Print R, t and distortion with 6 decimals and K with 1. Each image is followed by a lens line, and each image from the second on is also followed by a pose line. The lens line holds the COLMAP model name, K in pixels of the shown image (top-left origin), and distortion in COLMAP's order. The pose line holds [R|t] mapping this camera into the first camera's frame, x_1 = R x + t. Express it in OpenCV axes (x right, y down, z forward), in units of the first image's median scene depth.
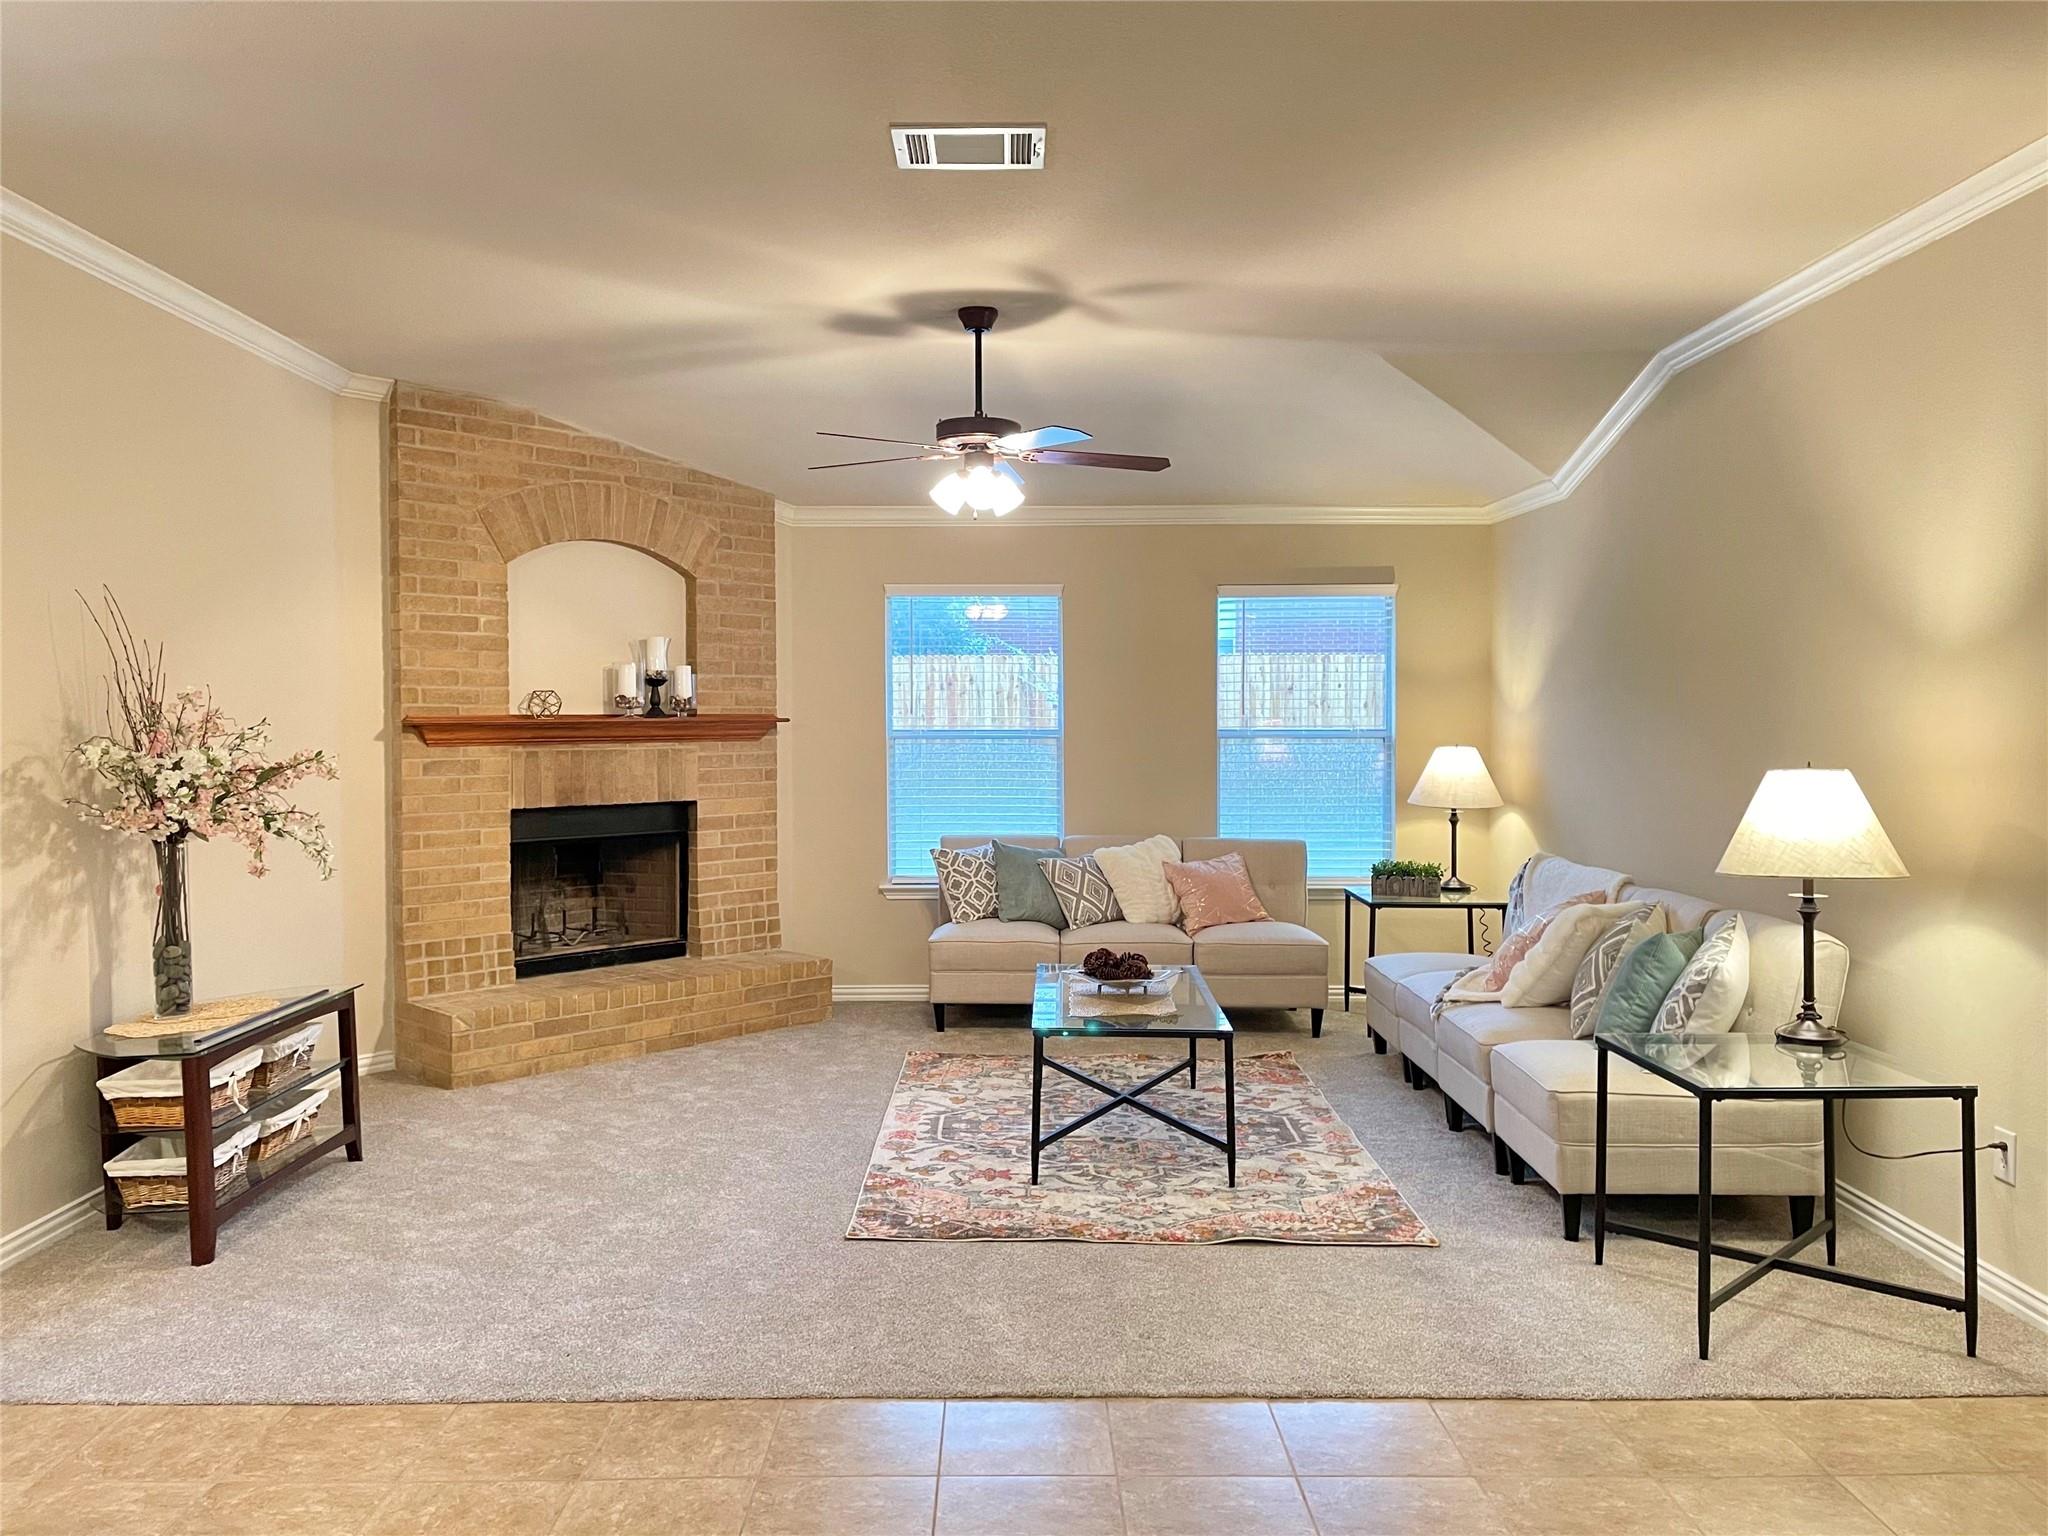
lens RADIAL K [[1551.3, 0, 1024.0], [0, 1551.3, 768.0], [0, 0, 1]] dist [0.052492, -0.004179]
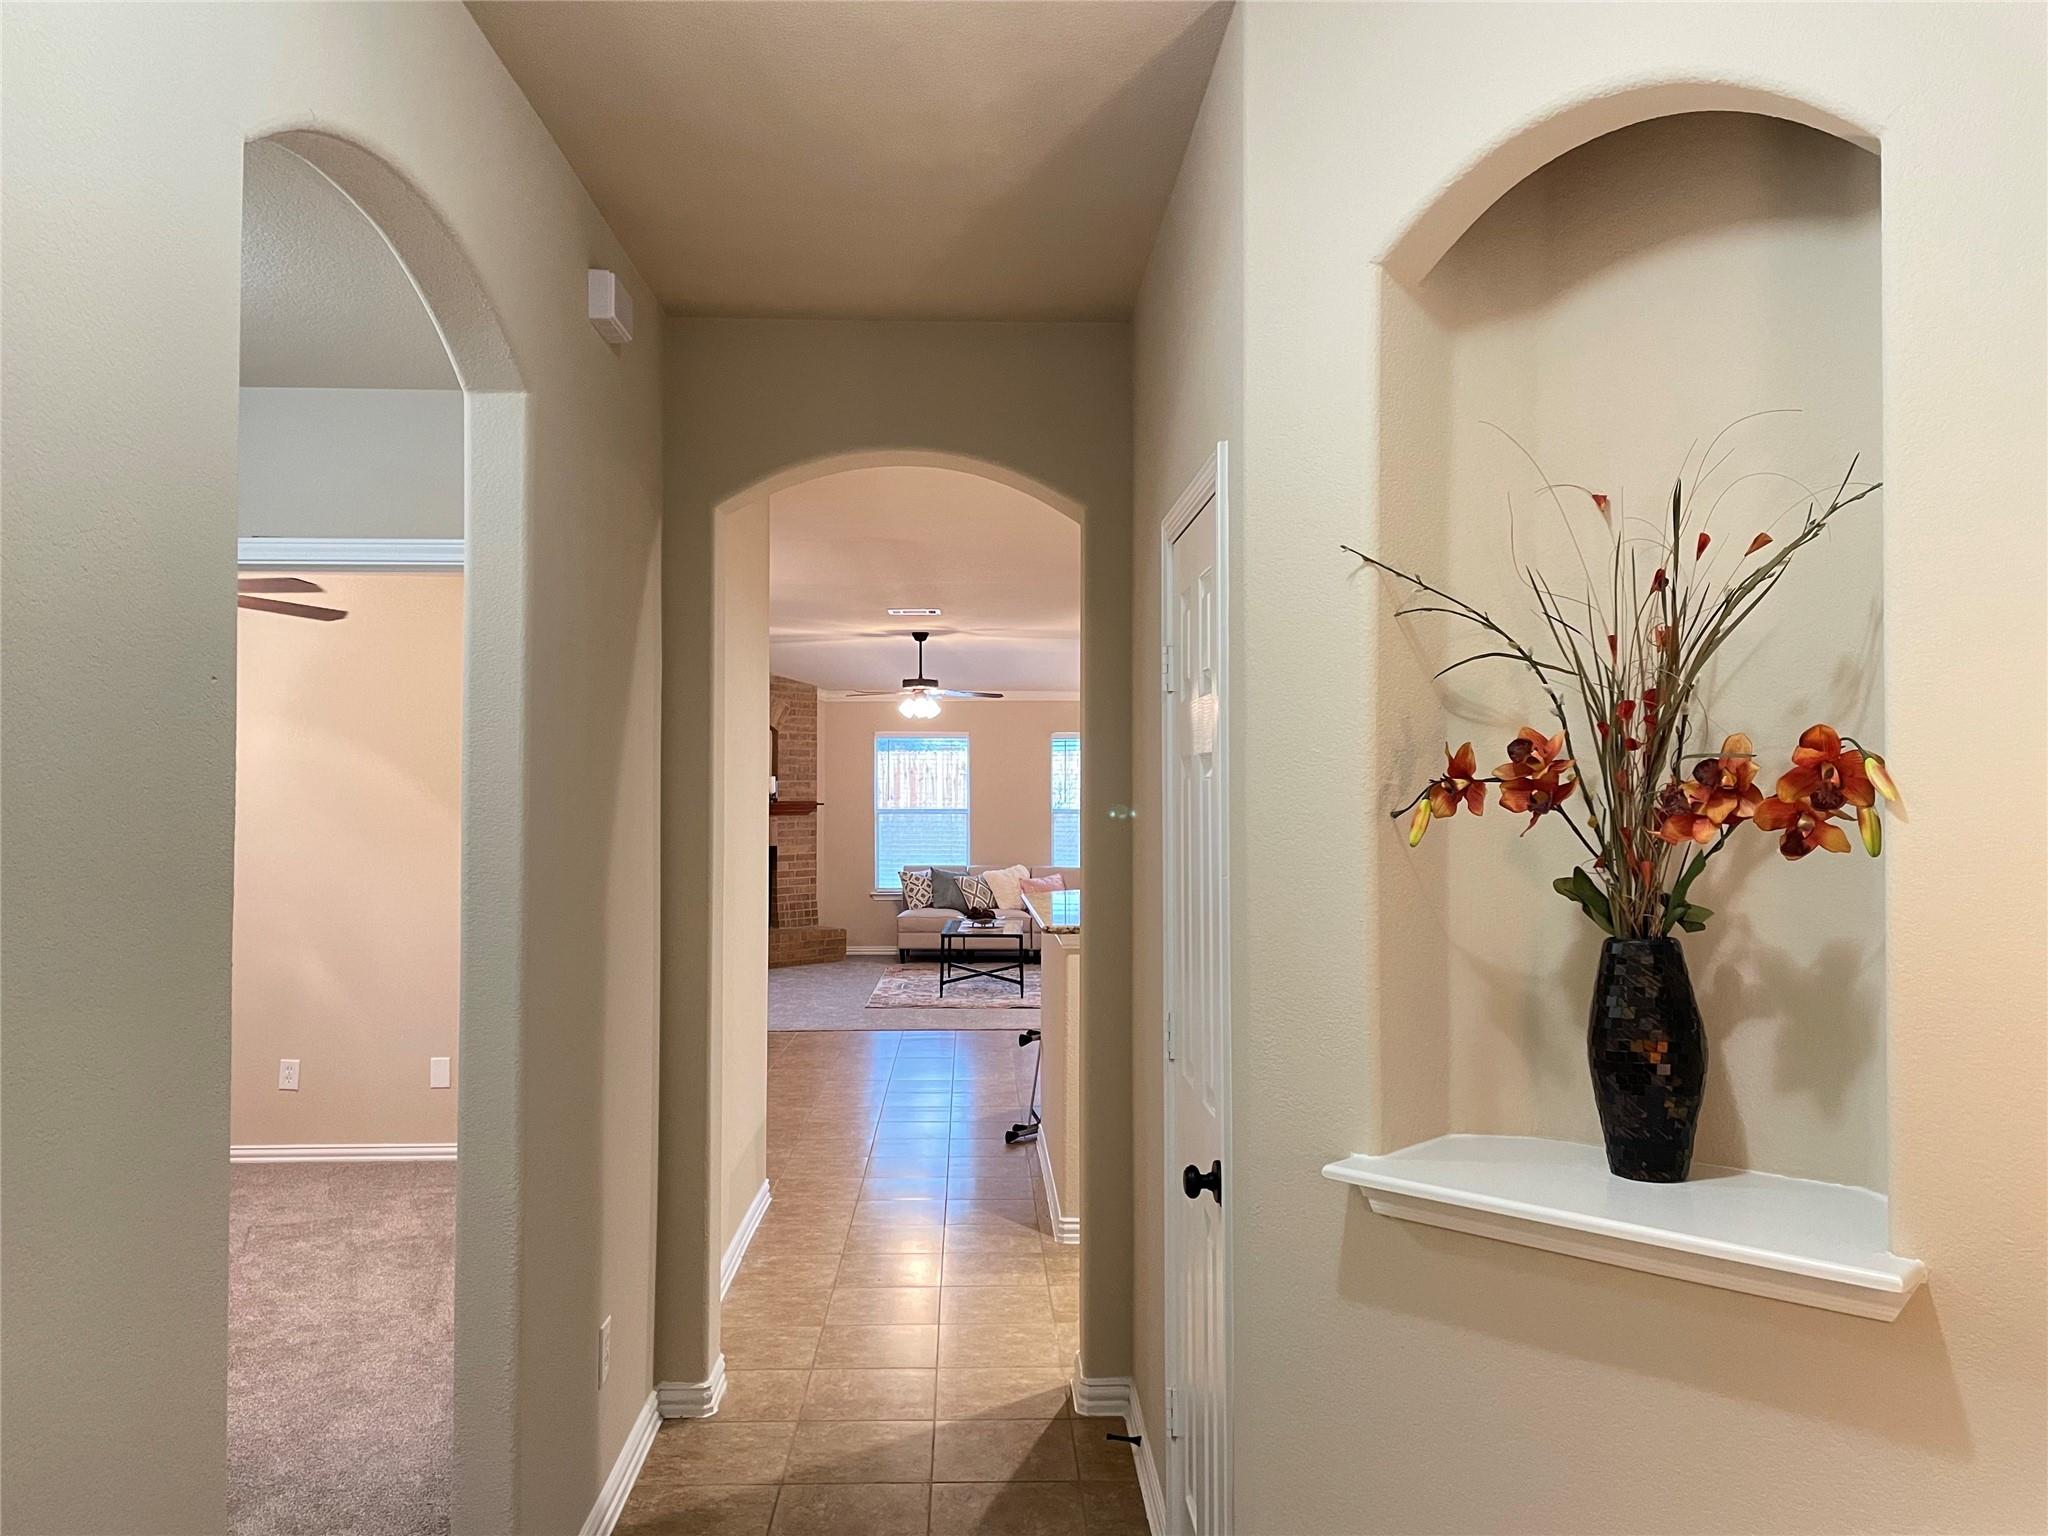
lens RADIAL K [[1551.3, 0, 1024.0], [0, 1551.3, 768.0], [0, 0, 1]] dist [0.052492, -0.004179]
pose [[0.999750, 0.001814, 0.022295, 0.051838], [-0.000742, 0.998848, -0.047990, 0.016212], [-0.022356, 0.047962, 0.998599, -0.916716]]
